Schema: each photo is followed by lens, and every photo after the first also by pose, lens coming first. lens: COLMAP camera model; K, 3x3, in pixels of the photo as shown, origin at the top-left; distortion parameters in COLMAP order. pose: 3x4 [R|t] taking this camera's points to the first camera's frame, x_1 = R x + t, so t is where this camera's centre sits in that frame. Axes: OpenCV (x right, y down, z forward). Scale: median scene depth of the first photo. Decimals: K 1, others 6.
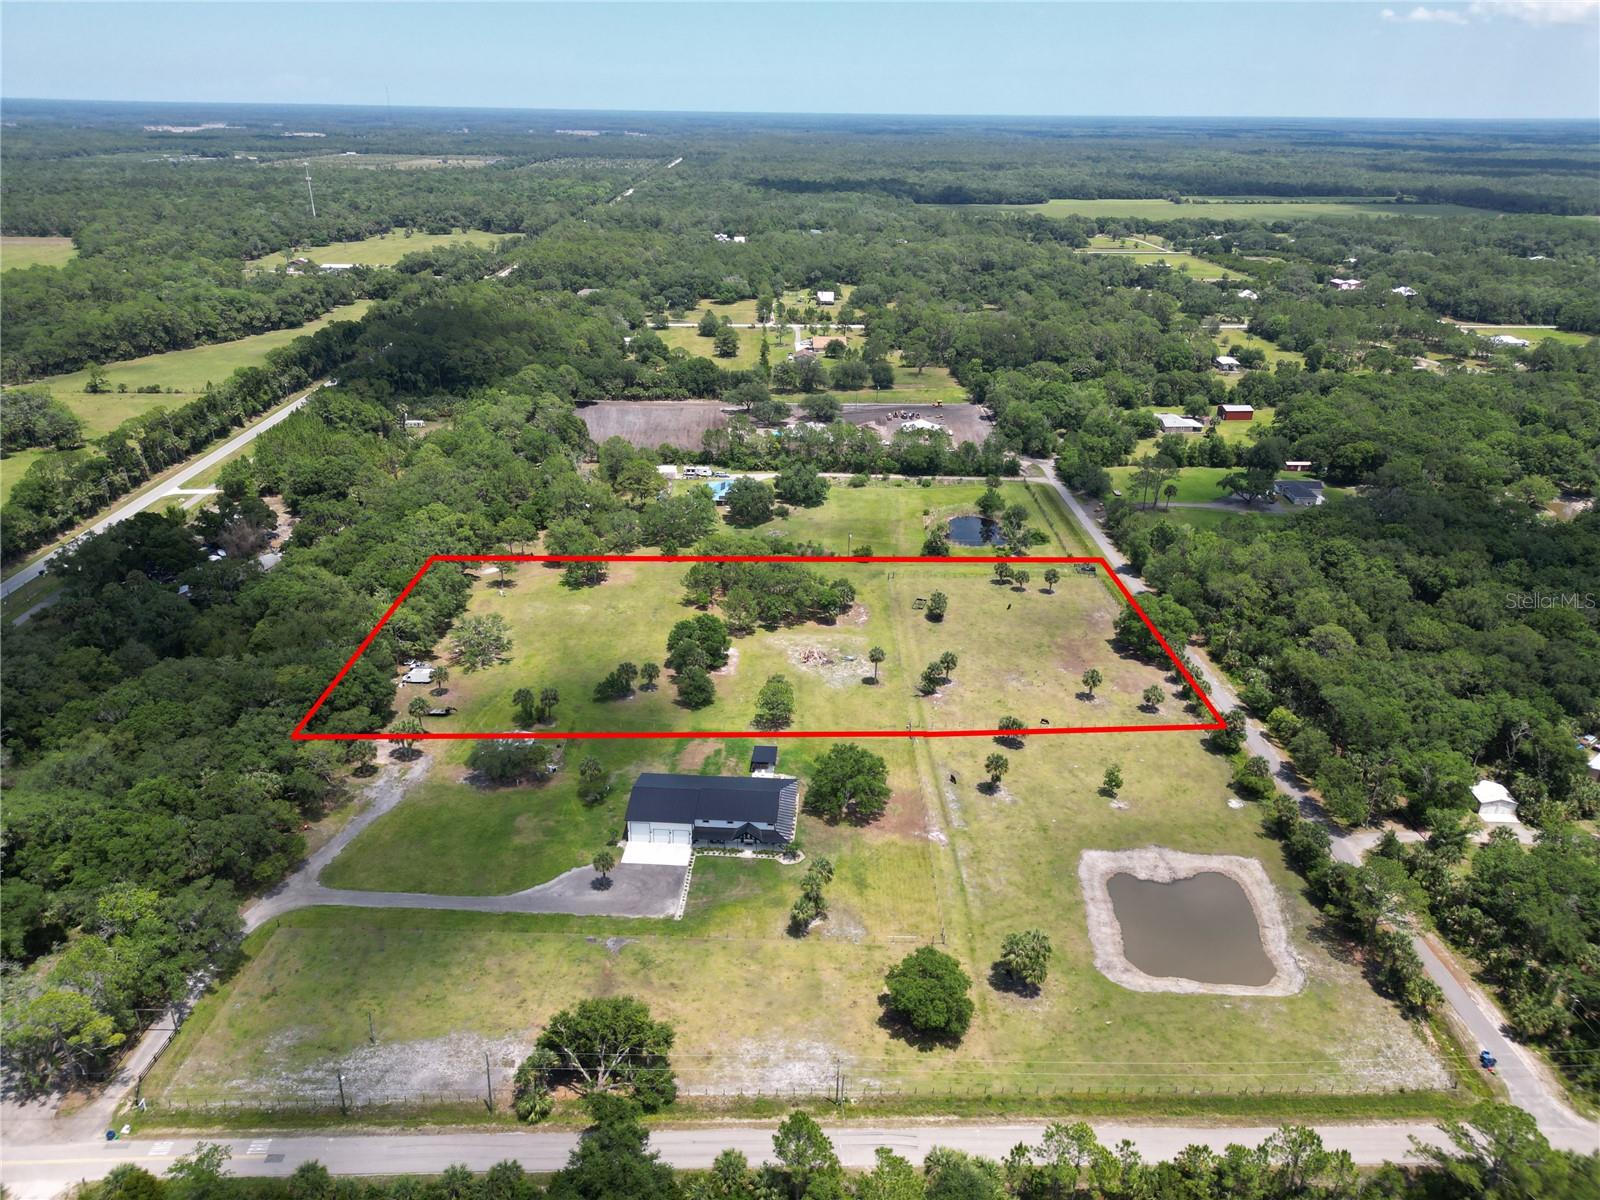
lens RADIAL K [[1115.0, 0, 800.0], [0, 1115.0, 600.0], [0, 0, 1]] dist [0.073271, -0.075383]
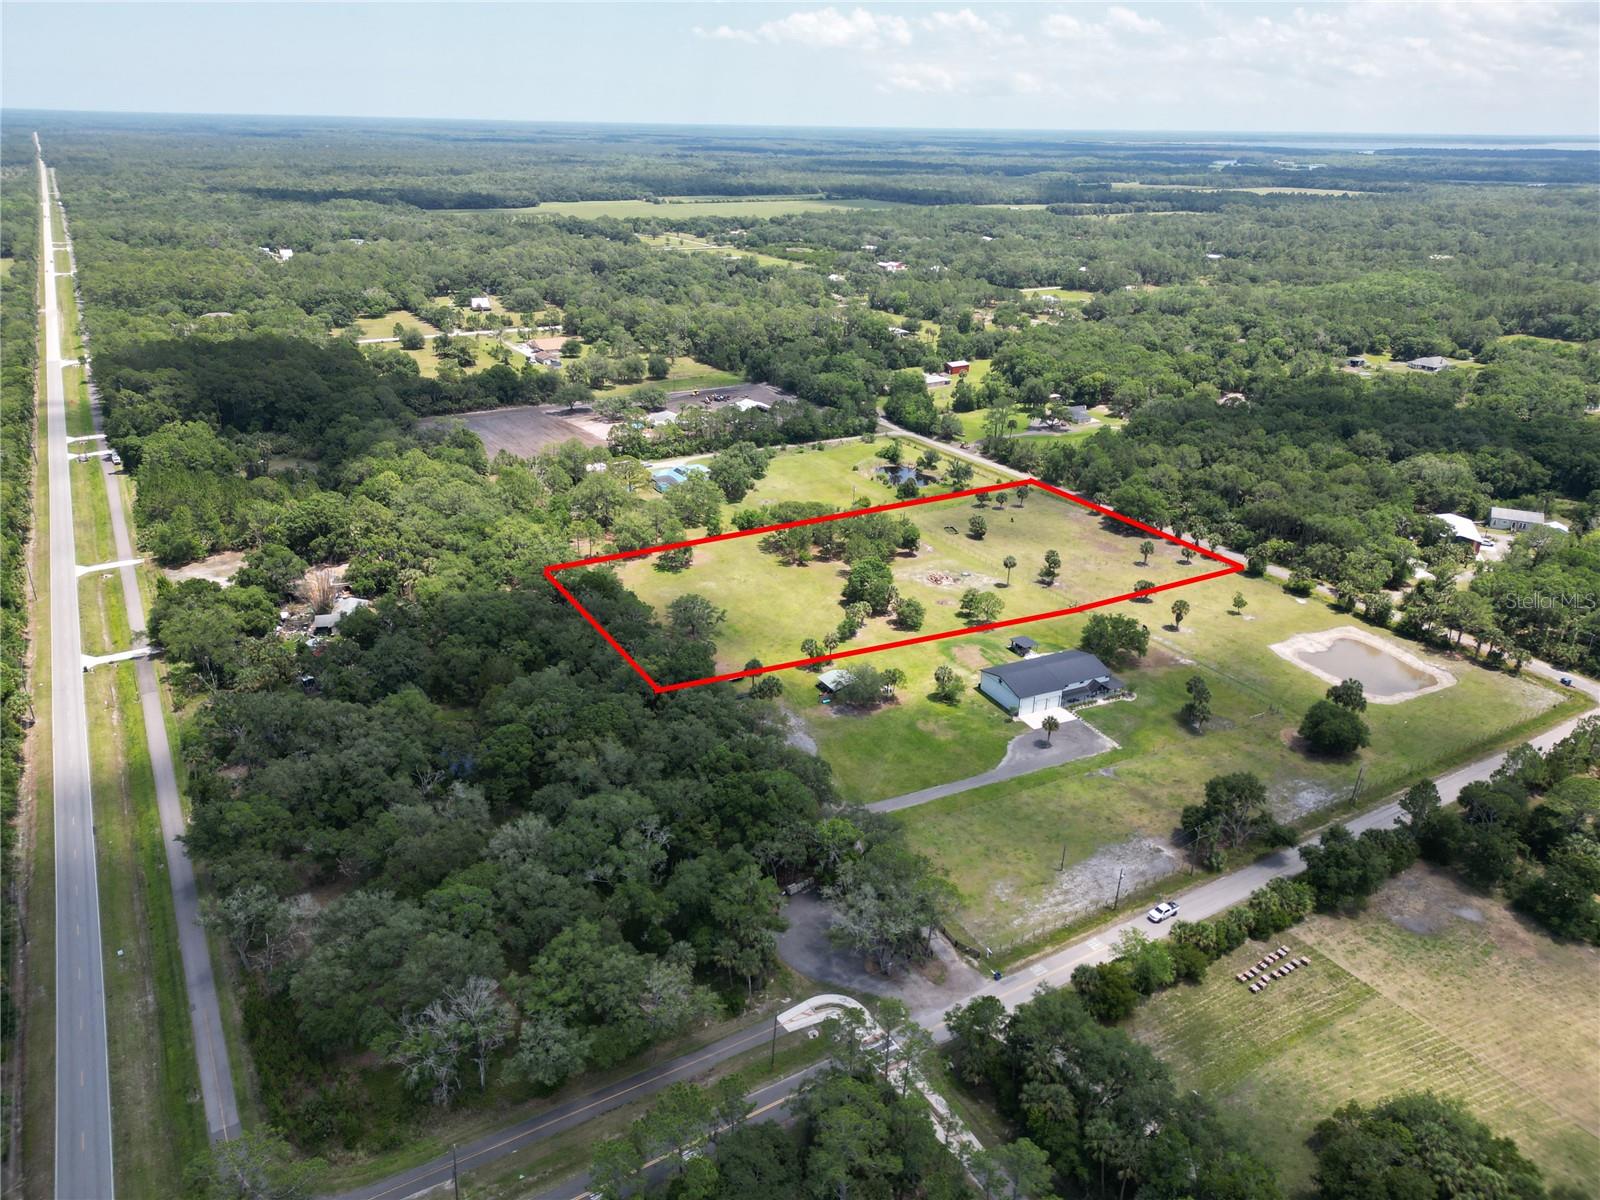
lens RADIAL K [[1115.0, 0, 800.0], [0, 1115.0, 600.0], [0, 0, 1]] dist [0.073271, -0.075383]
pose [[0.867154, -0.193712, 0.458824, -0.514969], [0.194857, 0.979781, 0.045387, -0.008116], [-0.458339, 0.050047, 0.887367, 0.003622]]
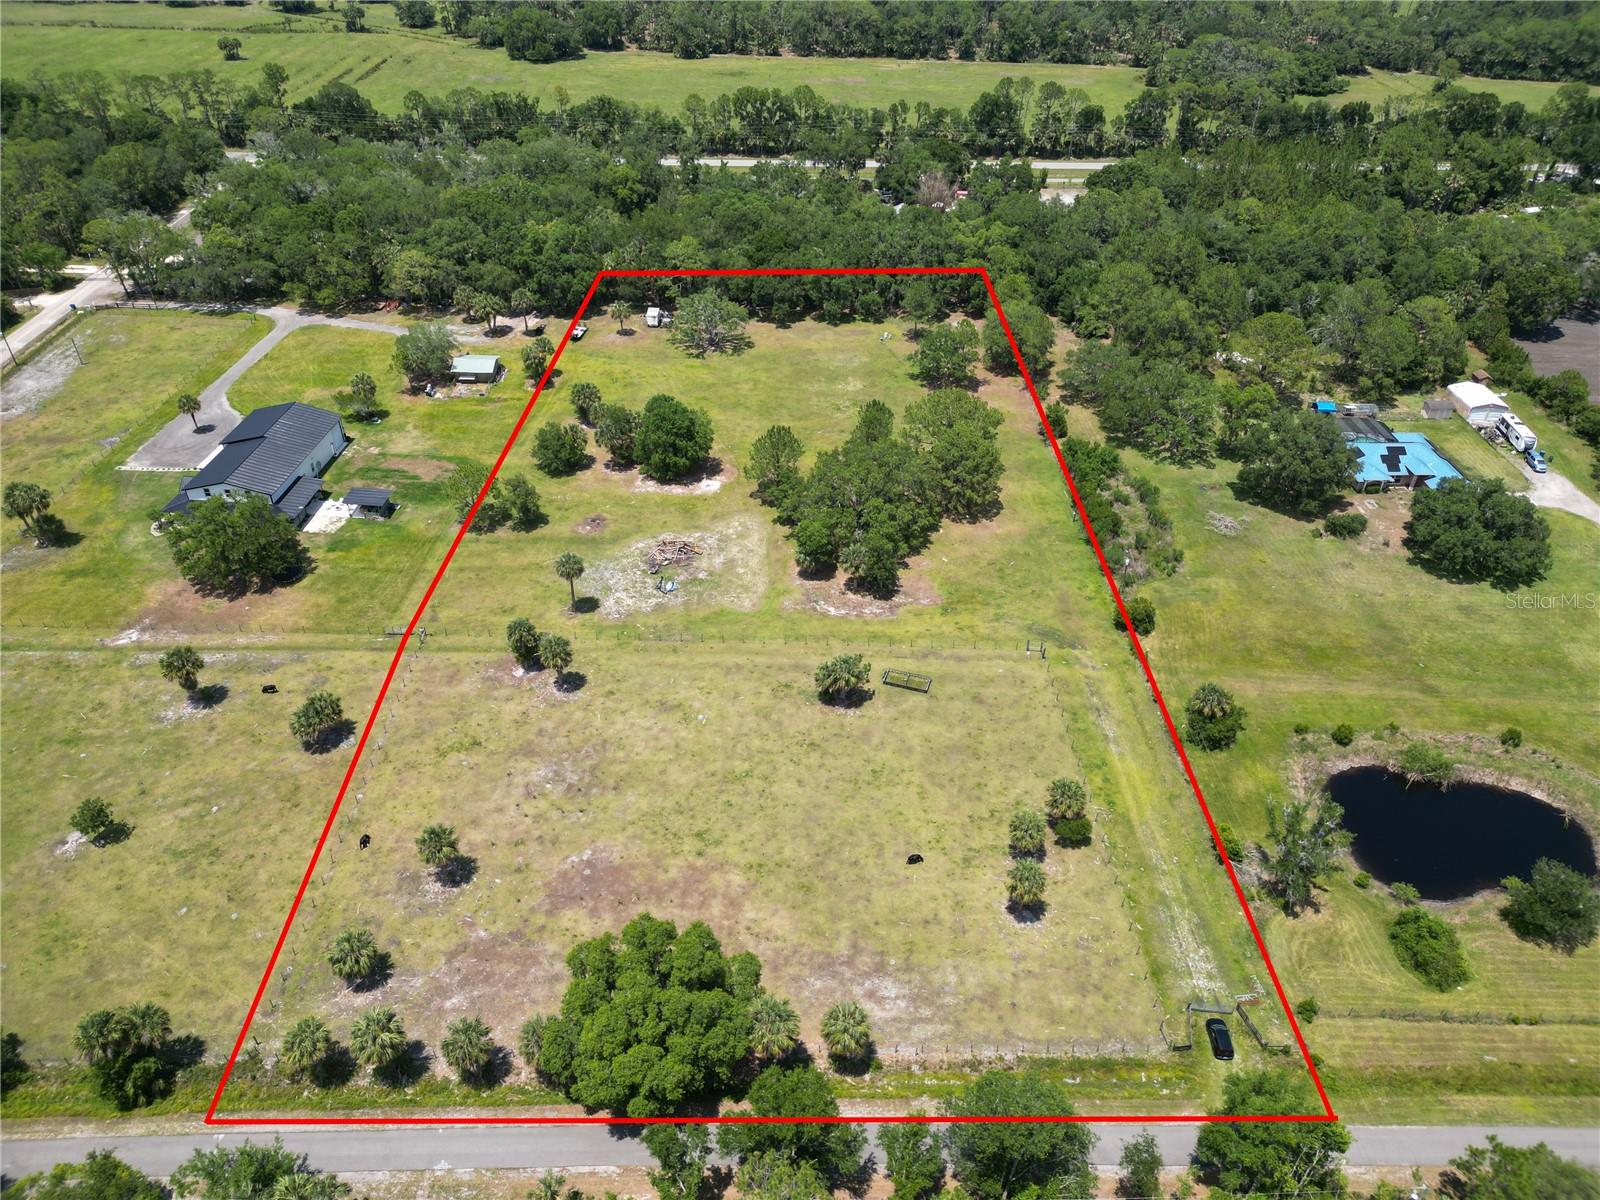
lens RADIAL K [[1115.0, 0, 800.0], [0, 1115.0, 600.0], [0, 0, 1]] dist [0.073271, -0.075383]
pose [[-0.005563, 0.579022, -0.815293, 0.411858], [-0.415292, 0.740334, 0.528619, -0.221375], [0.909671, 0.341526, 0.236345, 0.705256]]
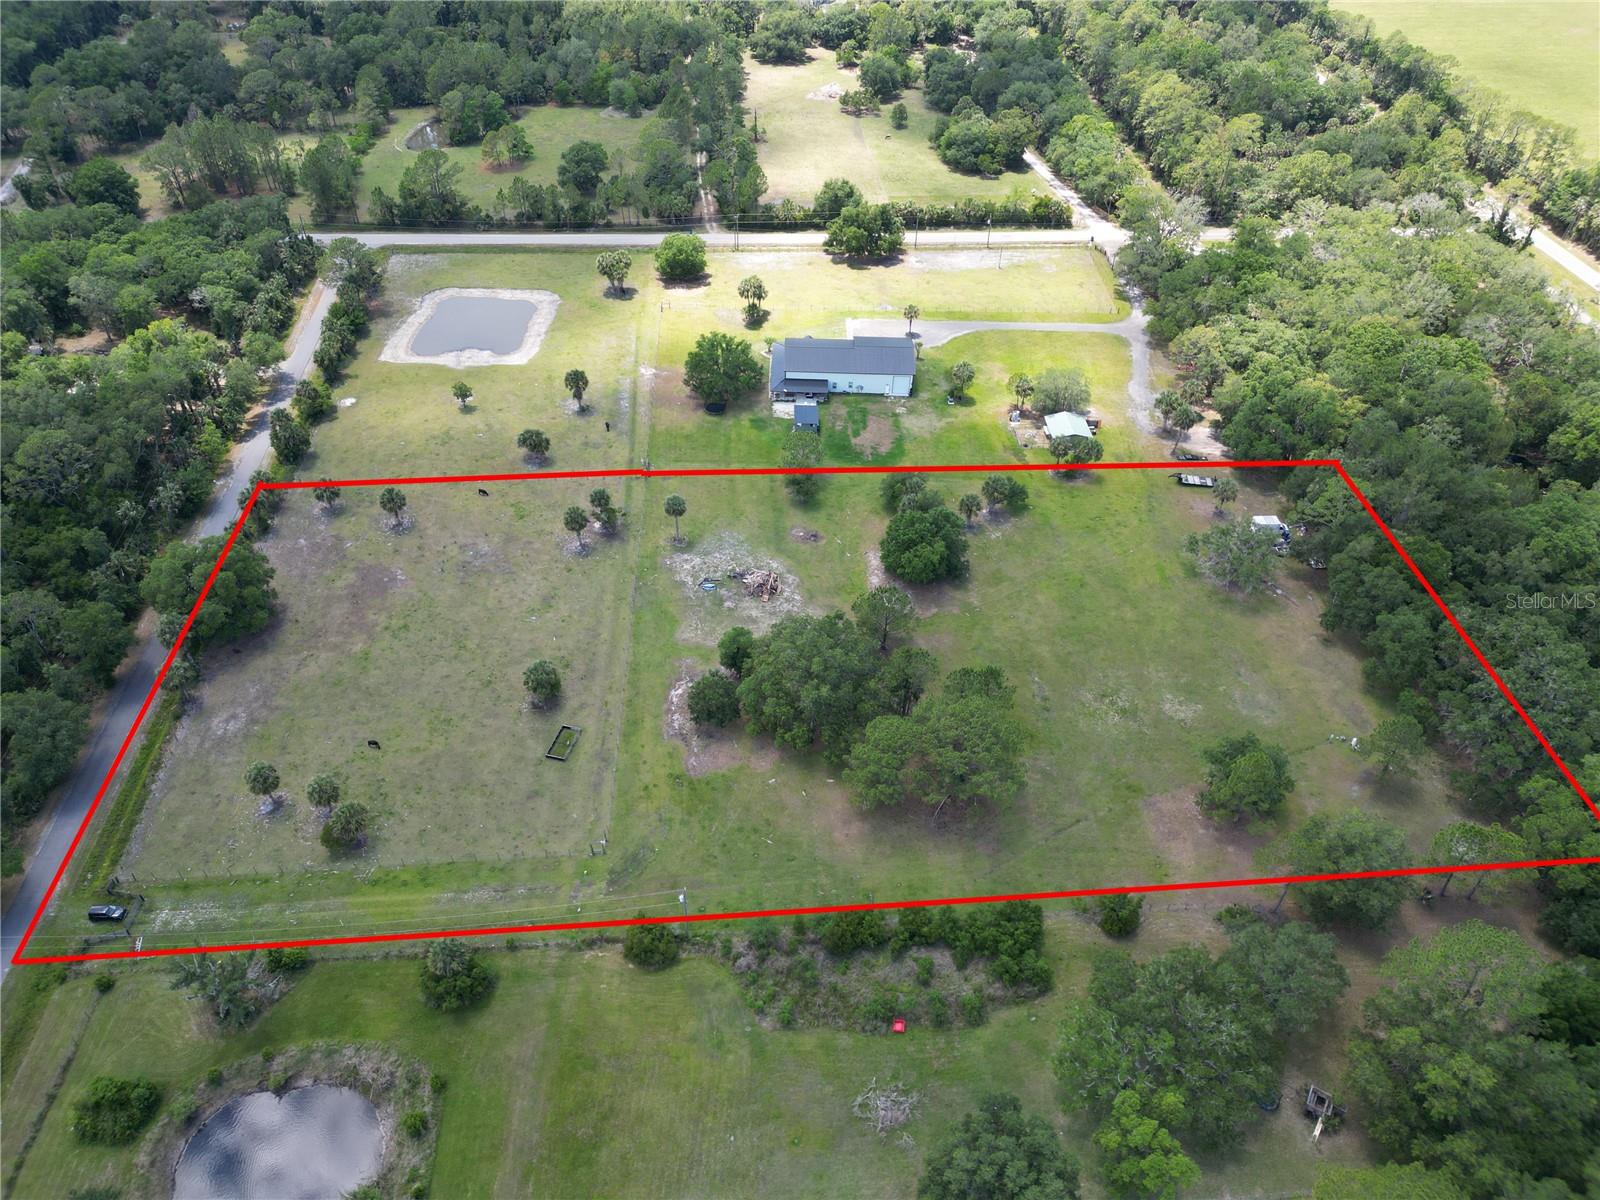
lens RADIAL K [[1115.0, 0, 800.0], [0, 1115.0, 600.0], [0, 0, 1]] dist [0.073271, -0.075383]
pose [[-0.997557, 0.005629, -0.069628, 0.027411], [-0.060566, 0.426939, 0.902250, -0.428939], [0.034806, 0.904263, -0.425555, 0.991704]]
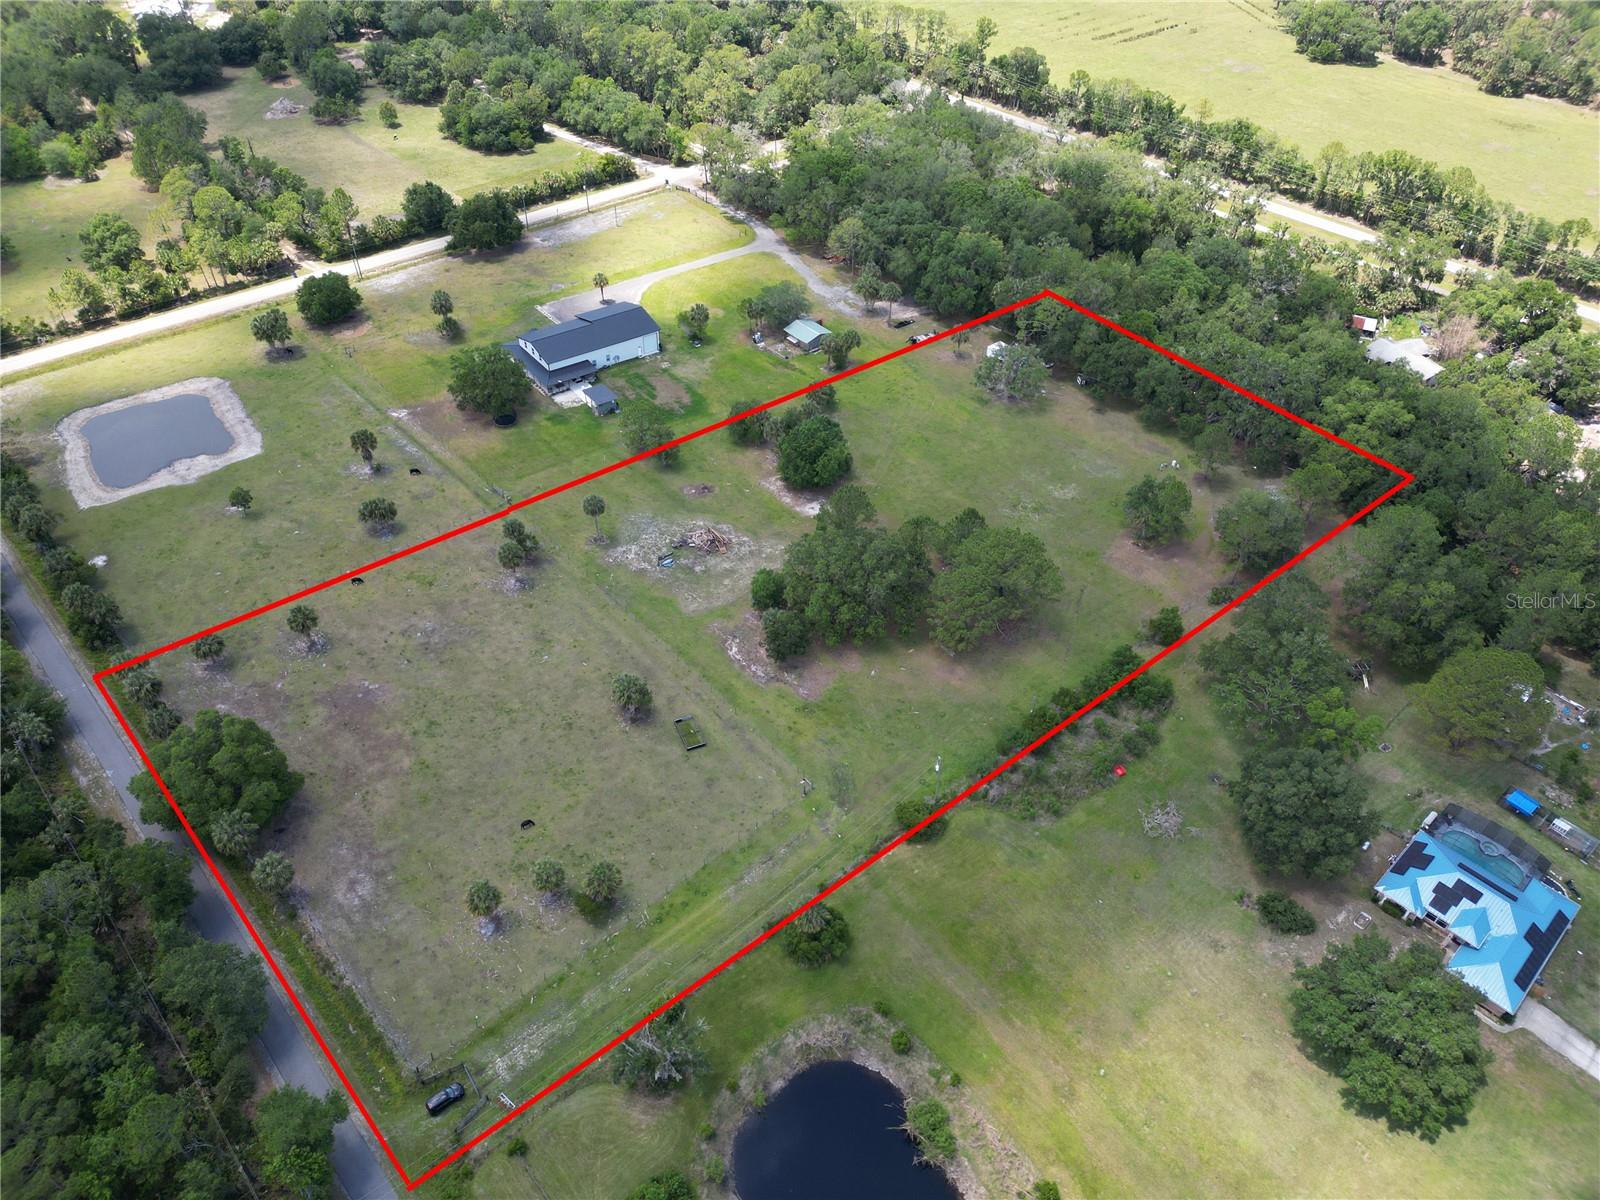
lens RADIAL K [[1115.0, 0, 800.0], [0, 1115.0, 600.0], [0, 0, 1]] dist [0.073271, -0.075383]
pose [[-0.755239, 0.404681, -0.515605, 0.268697], [-0.295604, 0.491805, 0.818991, -0.407141], [0.585007, 0.770948, -0.251805, 0.948612]]
